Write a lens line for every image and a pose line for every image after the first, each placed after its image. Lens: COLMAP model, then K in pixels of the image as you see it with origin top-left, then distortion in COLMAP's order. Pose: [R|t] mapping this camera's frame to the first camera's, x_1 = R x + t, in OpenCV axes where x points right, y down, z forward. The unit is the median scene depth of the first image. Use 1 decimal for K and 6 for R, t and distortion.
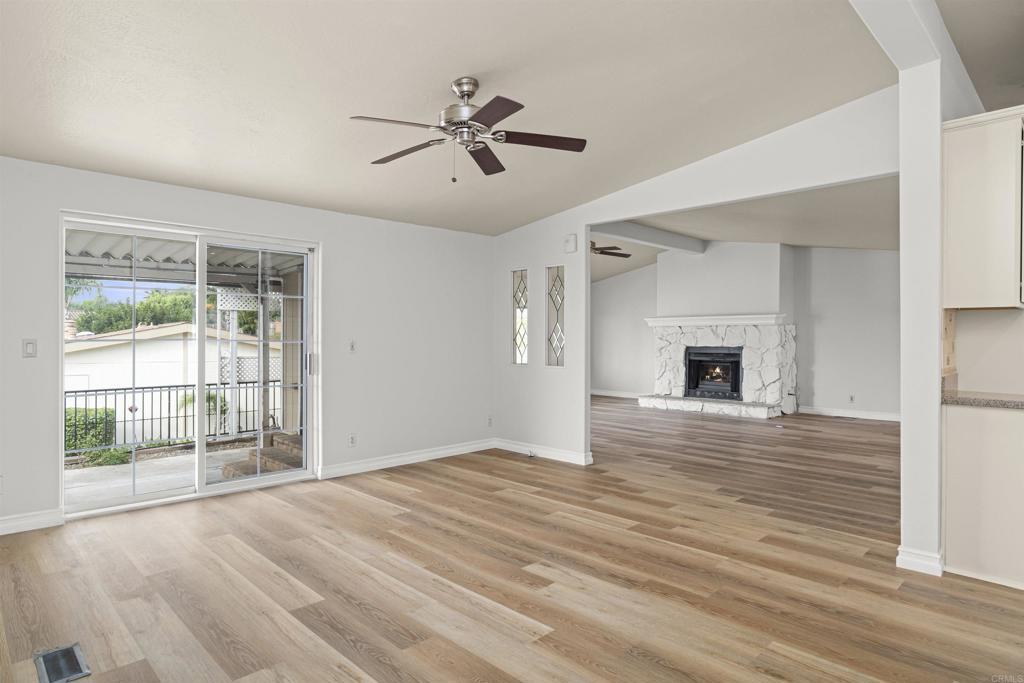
lens RADIAL K [[587.7, 0, 509.5], [0, 587.7, 320.6], [0, 0, 1]] dist [-0.022499, 0.002440]
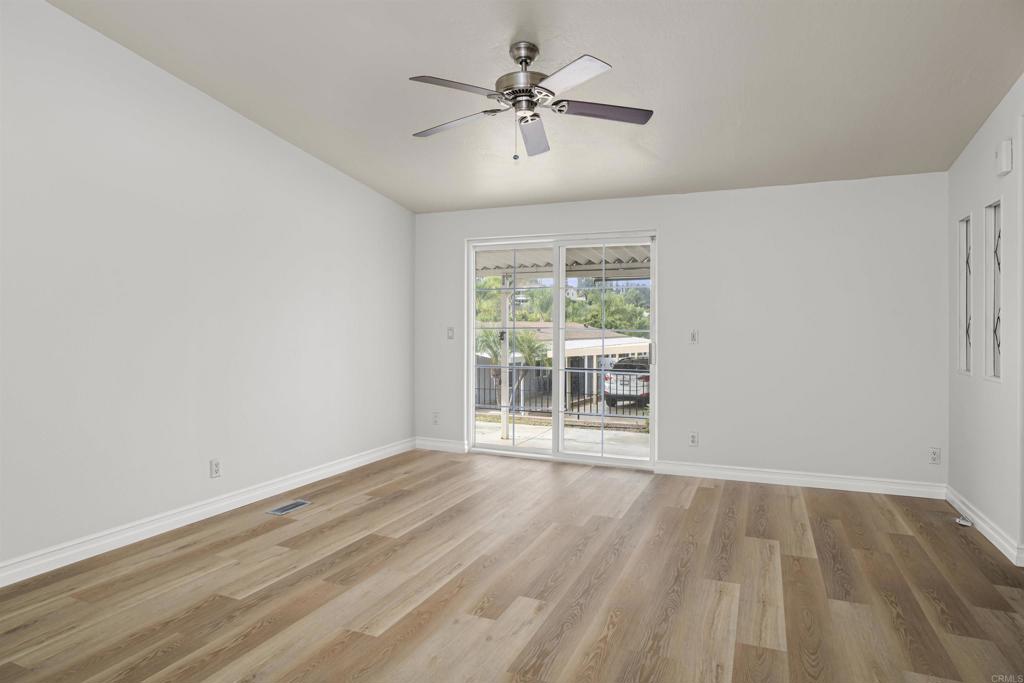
lens RADIAL K [[587.7, 0, 509.5], [0, 587.7, 320.6], [0, 0, 1]] dist [-0.022499, 0.002440]
pose [[0.370562, -0.007431, -0.928778, 0.759202], [0.022163, 0.999754, 0.000843, 0.018784], [0.928543, -0.020897, 0.370636, 0.634784]]
